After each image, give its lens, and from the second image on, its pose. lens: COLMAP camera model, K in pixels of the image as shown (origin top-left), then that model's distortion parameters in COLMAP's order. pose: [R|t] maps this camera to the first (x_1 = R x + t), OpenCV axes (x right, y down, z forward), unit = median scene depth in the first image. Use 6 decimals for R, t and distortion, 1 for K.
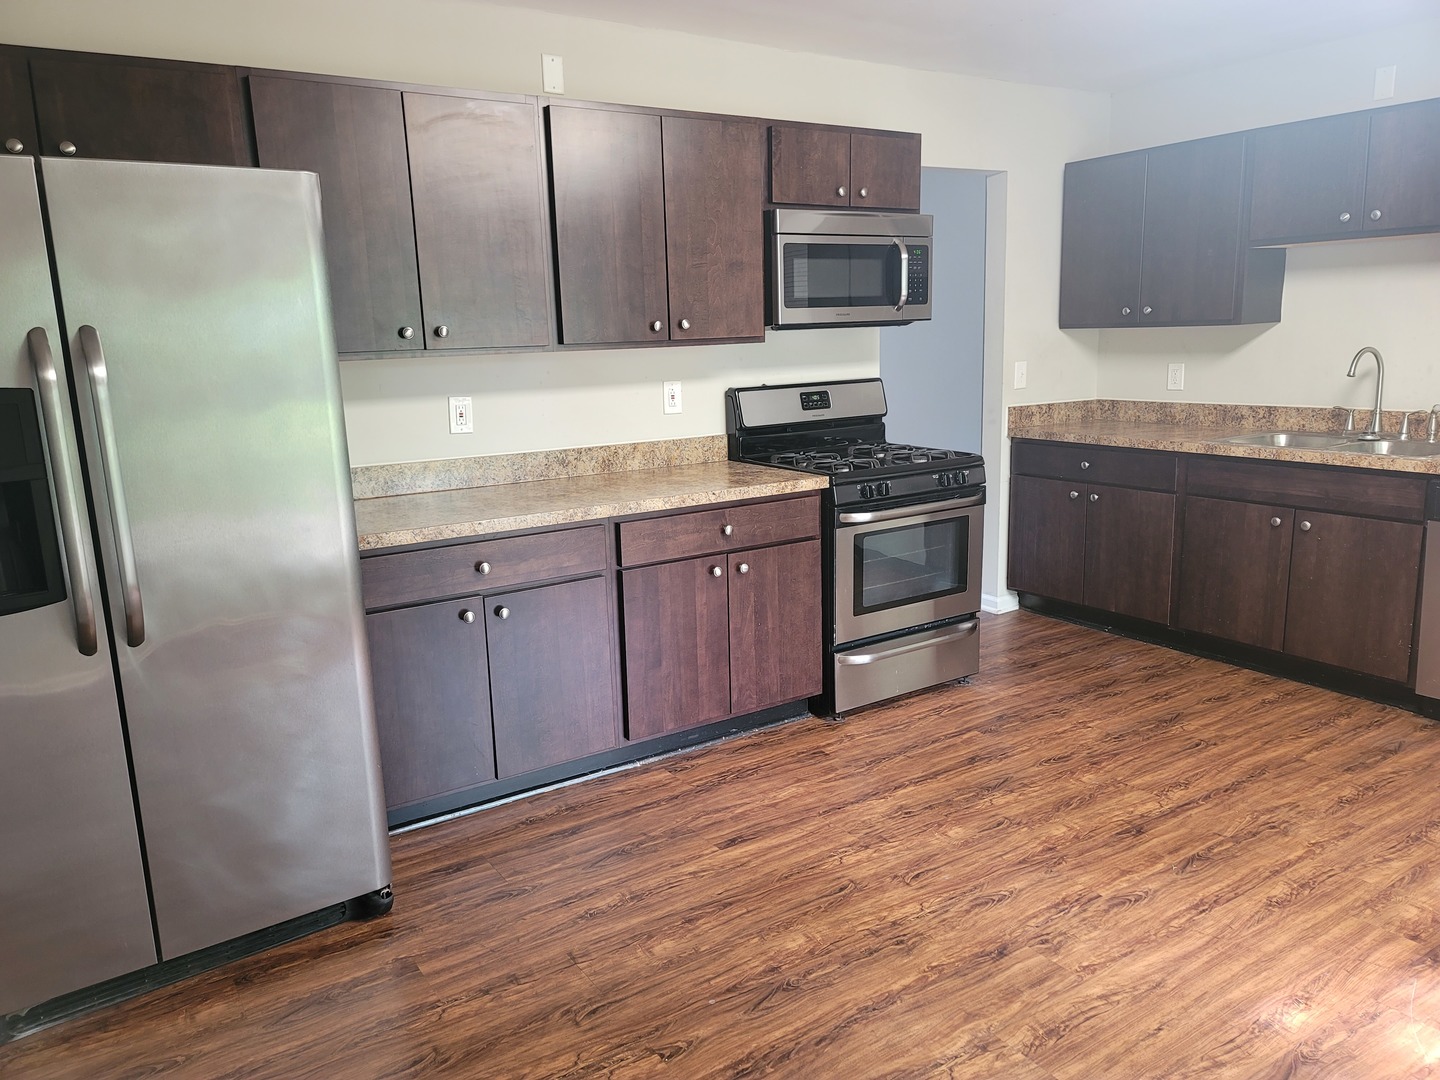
lens RADIAL K [[1049.5, 0, 725.2], [0, 1049.5, 534.5], [0, 0, 1]] dist [0.049590, -0.005860]
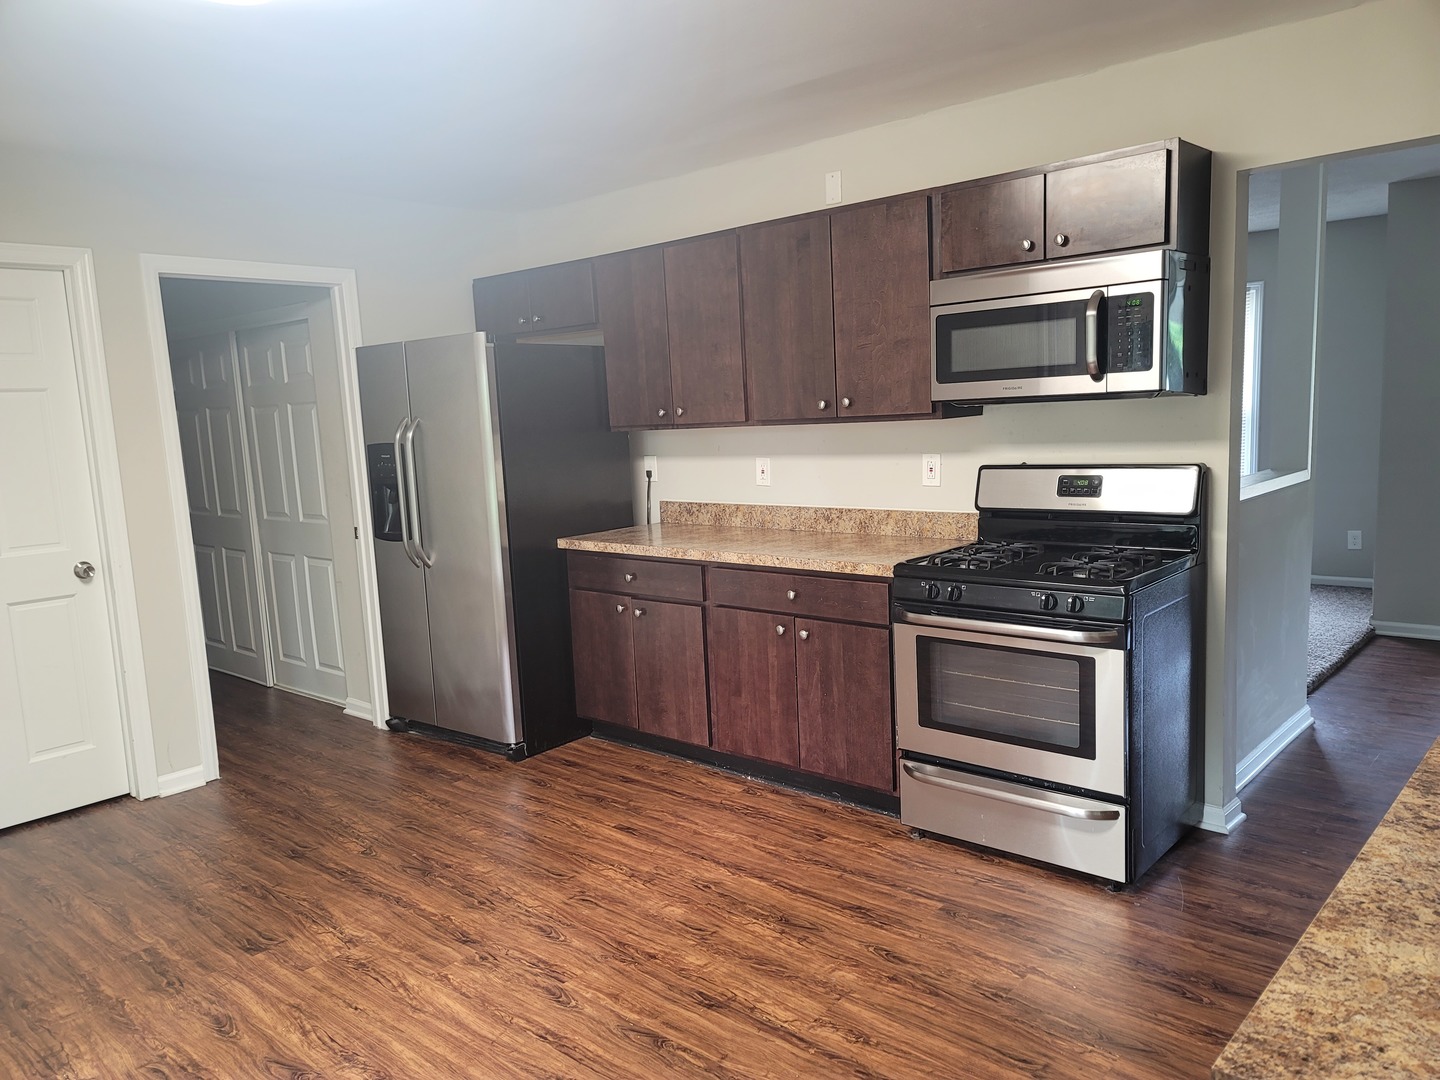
lens RADIAL K [[1049.5, 0, 724.9], [0, 1049.5, 549.2], [0, 0, 1]] dist [0.049590, -0.005860]
pose [[0.260024, 0.145564, -0.954567, 1.039624], [-0.152780, 0.982321, 0.108179, -0.161383], [0.953439, 0.117710, 0.277667, 0.650115]]
